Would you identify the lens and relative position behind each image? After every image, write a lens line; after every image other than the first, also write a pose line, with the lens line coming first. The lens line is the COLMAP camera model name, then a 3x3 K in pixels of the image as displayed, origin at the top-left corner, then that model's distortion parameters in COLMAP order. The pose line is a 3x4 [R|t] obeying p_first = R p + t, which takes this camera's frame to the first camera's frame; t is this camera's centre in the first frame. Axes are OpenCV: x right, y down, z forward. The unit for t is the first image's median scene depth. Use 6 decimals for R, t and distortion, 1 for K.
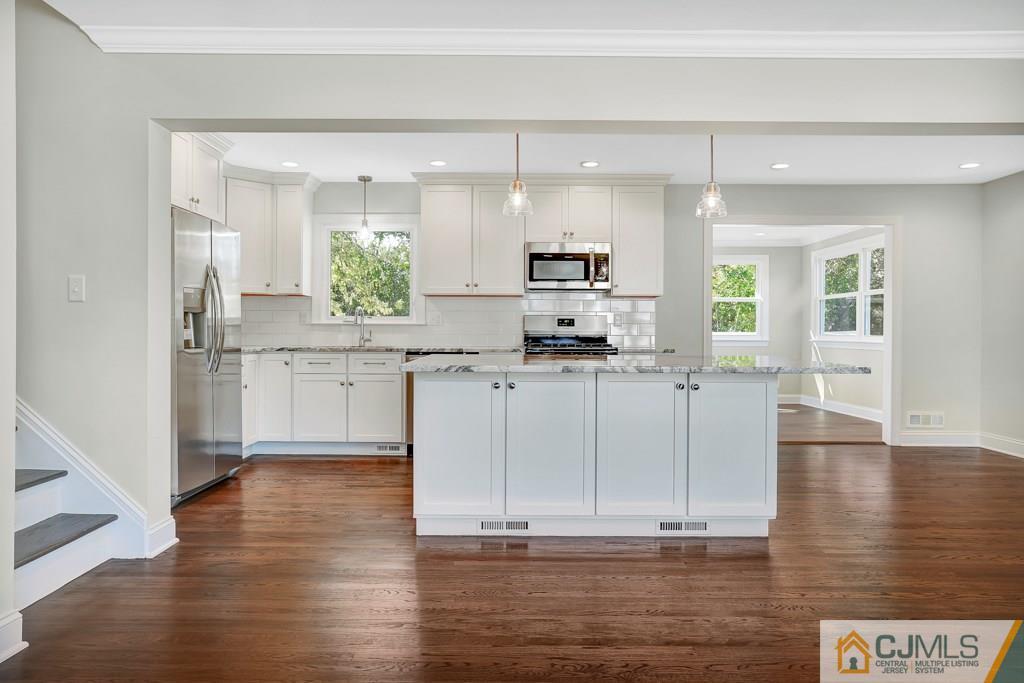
lens RADIAL K [[648.6, 0, 511.1], [0, 648.6, 331.9], [0, 0, 1]] dist [0.001802, 0.000810]
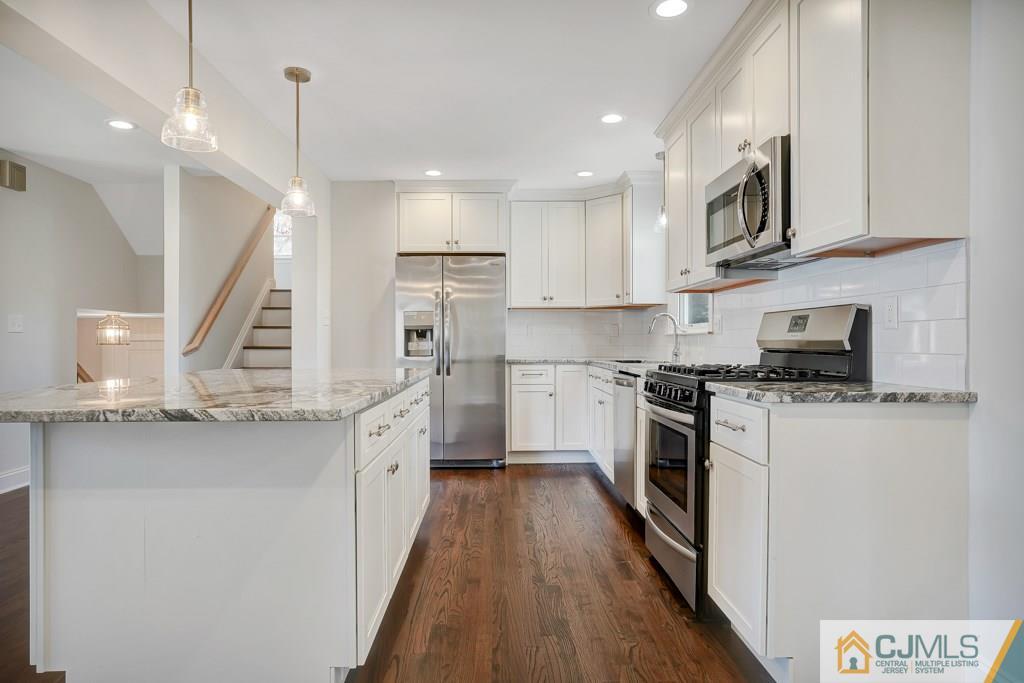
lens RADIAL K [[599.1, 0, 512.0], [0, 599.1, 341.5], [0, 0, 1]] dist [0.000469, 0.000087]
pose [[0.037514, -0.004106, -0.999288, 0.539896], [0.000957, 0.999991, -0.004073, 0.000429], [0.999296, -0.000803, 0.037517, 0.804039]]
